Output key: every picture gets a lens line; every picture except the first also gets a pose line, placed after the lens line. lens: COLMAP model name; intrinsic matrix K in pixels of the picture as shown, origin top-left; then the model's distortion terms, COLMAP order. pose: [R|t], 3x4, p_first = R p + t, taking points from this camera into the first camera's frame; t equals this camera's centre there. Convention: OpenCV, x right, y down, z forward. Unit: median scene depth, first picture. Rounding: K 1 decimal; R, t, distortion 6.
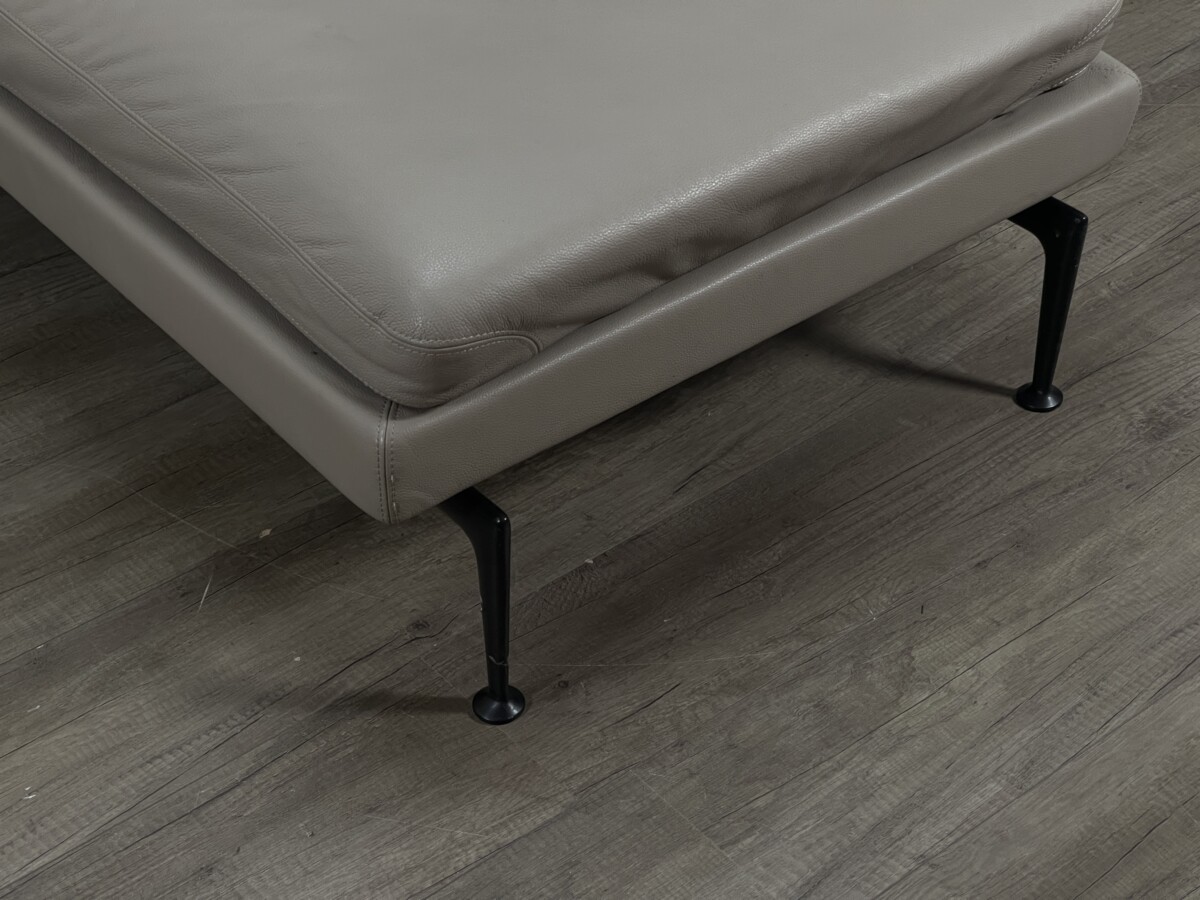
lens RADIAL K [[2416.8, 0, 609.3], [0, 2416.8, 451.3], [0, 0, 1]] dist [0.202685, 0.000000]
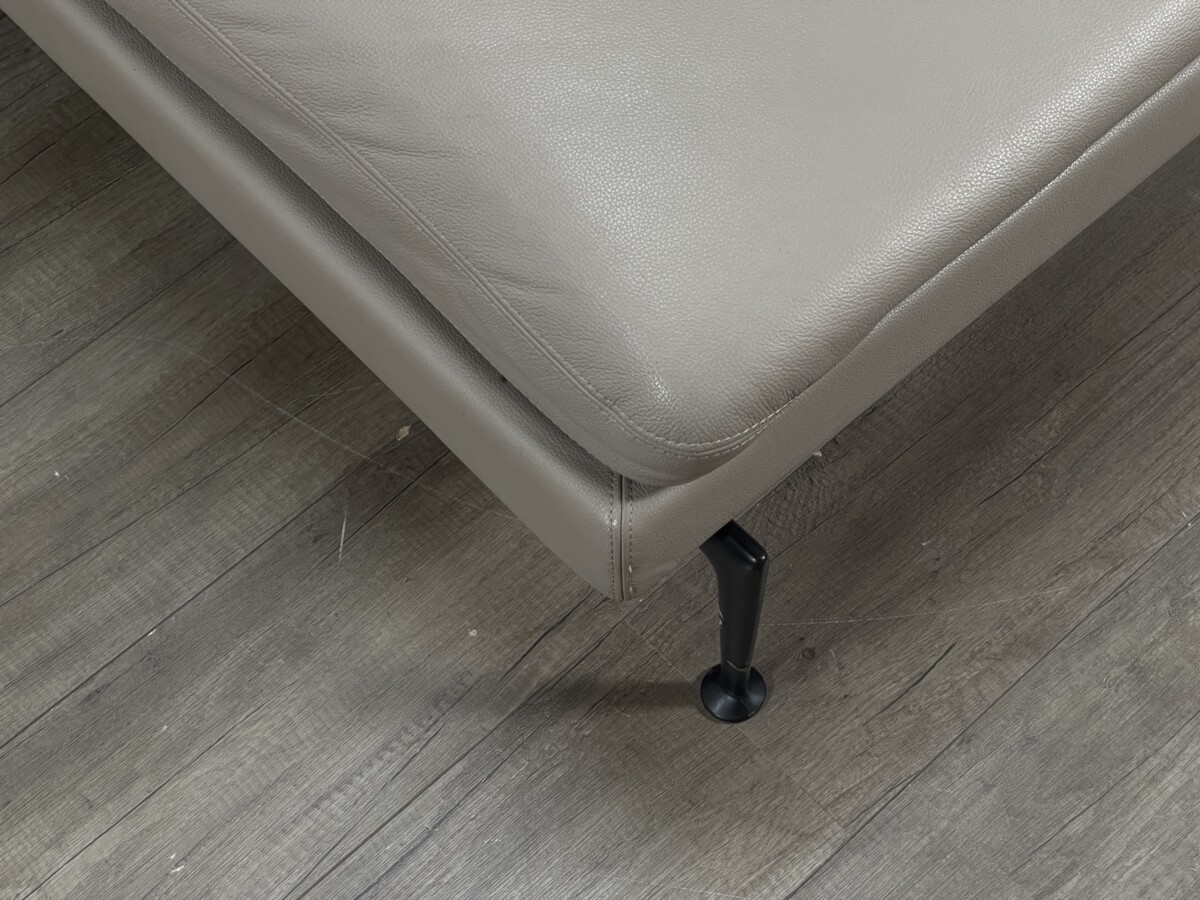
lens RADIAL K [[2416.8, 0, 590.5], [0, 2416.8, 451.1], [0, 0, 1]] dist [0.202685, 0.000000]
pose [[0.998176, -0.059554, 0.009919, -0.095077], [0.051693, 0.927909, 0.369207, -0.266326], [-0.031192, -0.368020, 0.929294, 0.280770]]
